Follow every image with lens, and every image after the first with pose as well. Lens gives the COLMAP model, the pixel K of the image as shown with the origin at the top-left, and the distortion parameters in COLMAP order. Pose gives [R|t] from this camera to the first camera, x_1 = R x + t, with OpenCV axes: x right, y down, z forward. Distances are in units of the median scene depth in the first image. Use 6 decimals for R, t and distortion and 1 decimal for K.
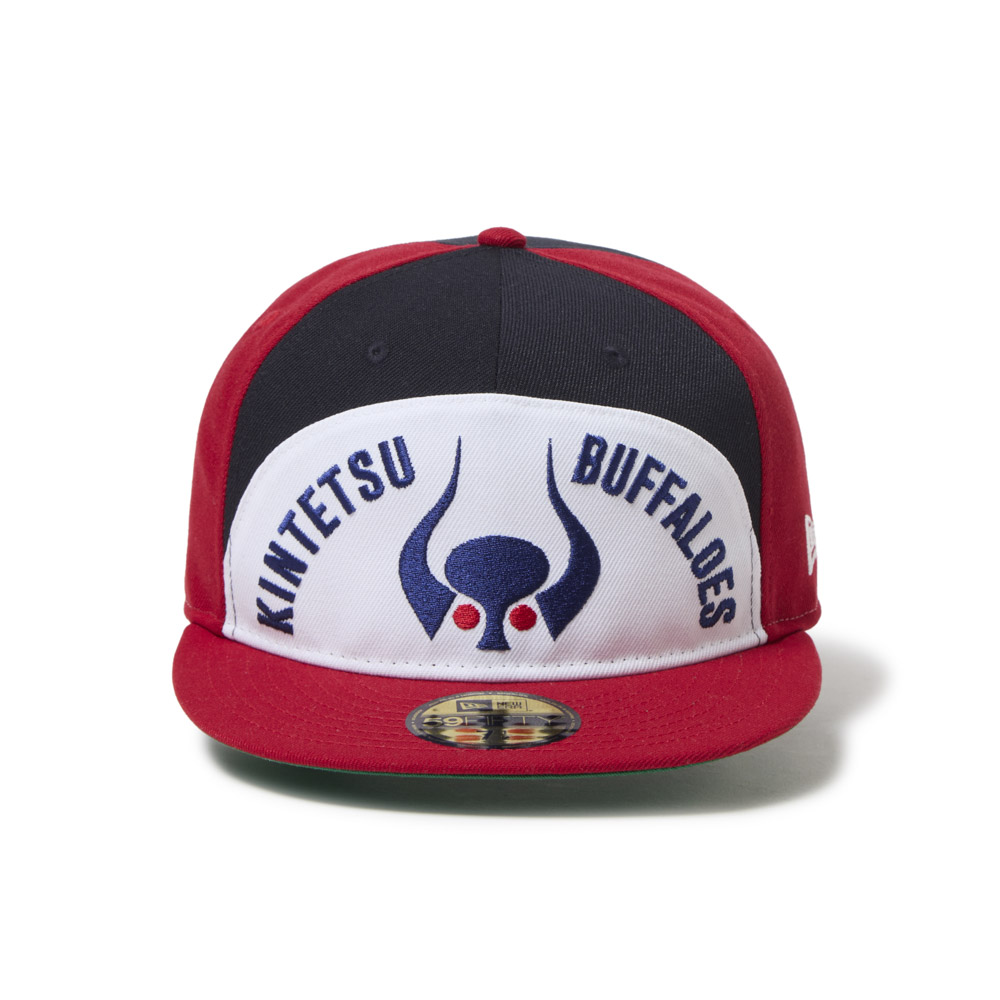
lens RADIAL K [[5703.4, 0, 500.0], [0, 5703.4, 500.0], [0, 0, 1]] dist [-0.037998, 0.436720]
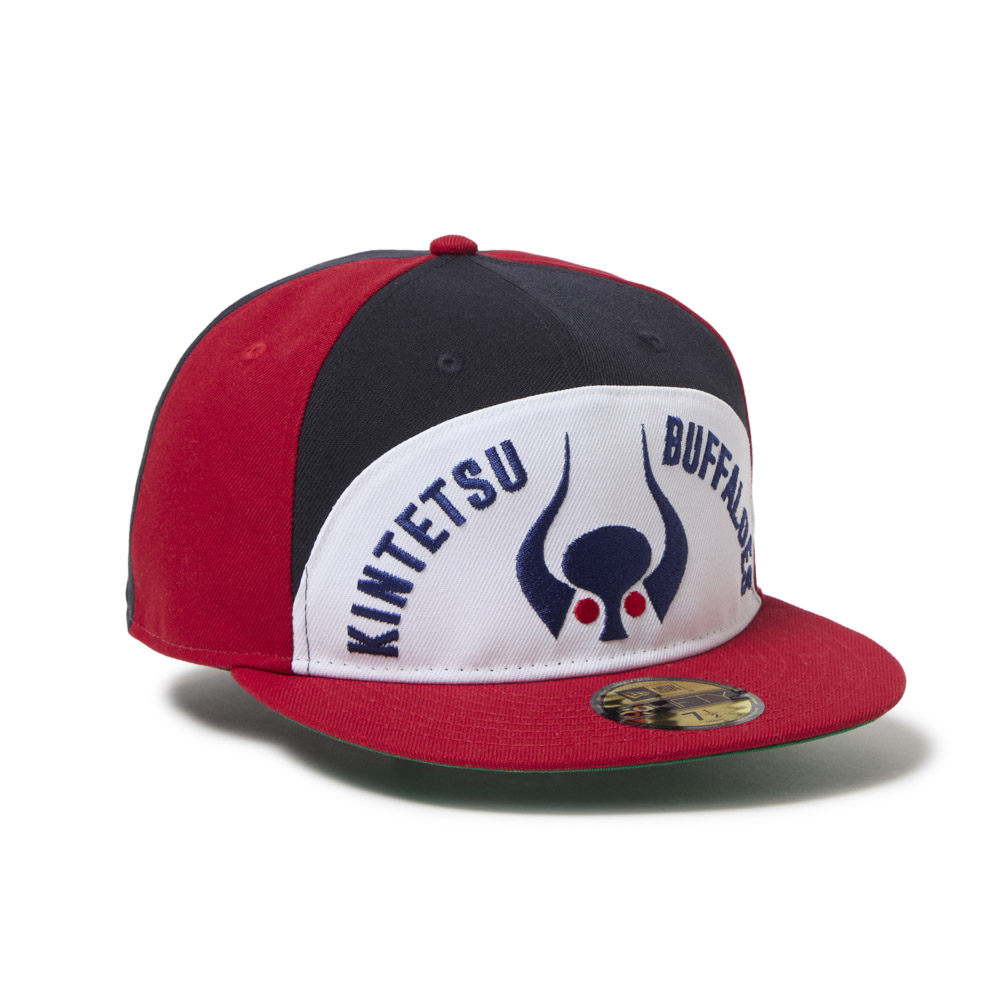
lens RADIAL K [[5703.4, 0, 500.0], [0, 5703.4, 500.0], [0, 0, 1]] dist [-0.037998, 0.436720]
pose [[0.854199, -0.122839, 0.505227, -0.521966], [0.133127, 0.990972, 0.015860, -0.016750], [-0.502614, 0.053712, 0.862841, 0.141504]]
